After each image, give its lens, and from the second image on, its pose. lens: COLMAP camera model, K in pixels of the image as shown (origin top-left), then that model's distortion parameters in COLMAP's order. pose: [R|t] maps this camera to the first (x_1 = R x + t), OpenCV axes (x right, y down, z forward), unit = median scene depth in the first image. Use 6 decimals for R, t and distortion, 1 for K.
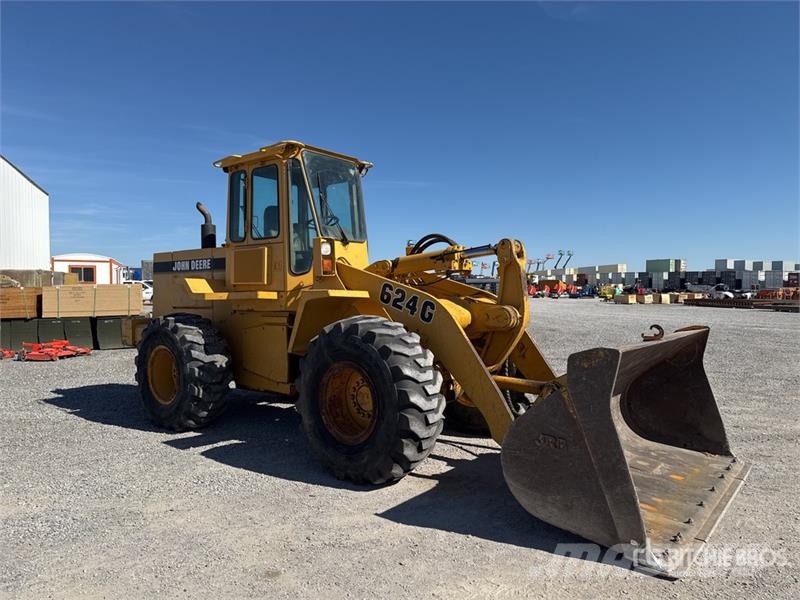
lens RADIAL K [[539.2, 0, 404.3], [0, 539.2, 303.0], [0, 0, 1]] dist [0.060873, -0.085256]
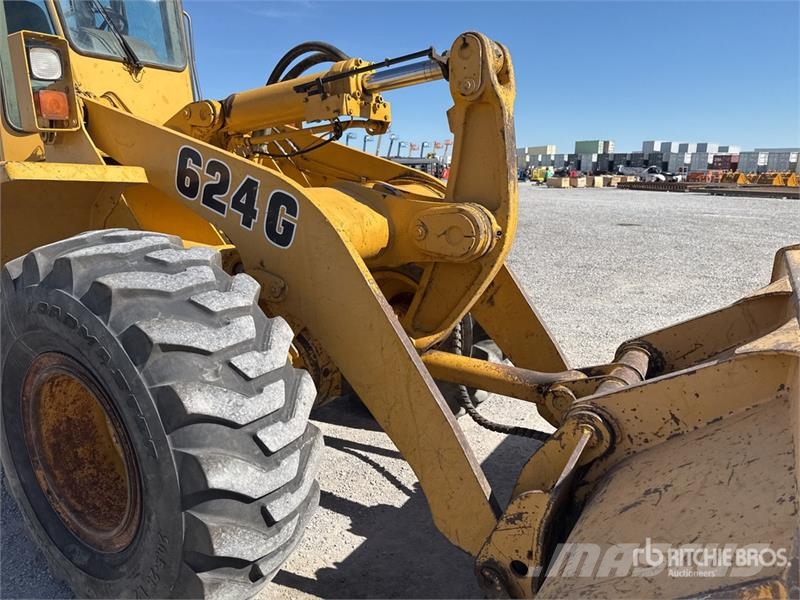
lens RADIAL K [[539.2, 0, 404.3], [0, 539.2, 303.0], [0, 0, 1]] dist [0.060873, -0.085256]
pose [[0.991350, -0.027553, 0.128316, 0.074688], [-0.000087, 0.977575, 0.210586, -0.007769], [-0.131241, -0.208775, 0.969117, 0.528087]]
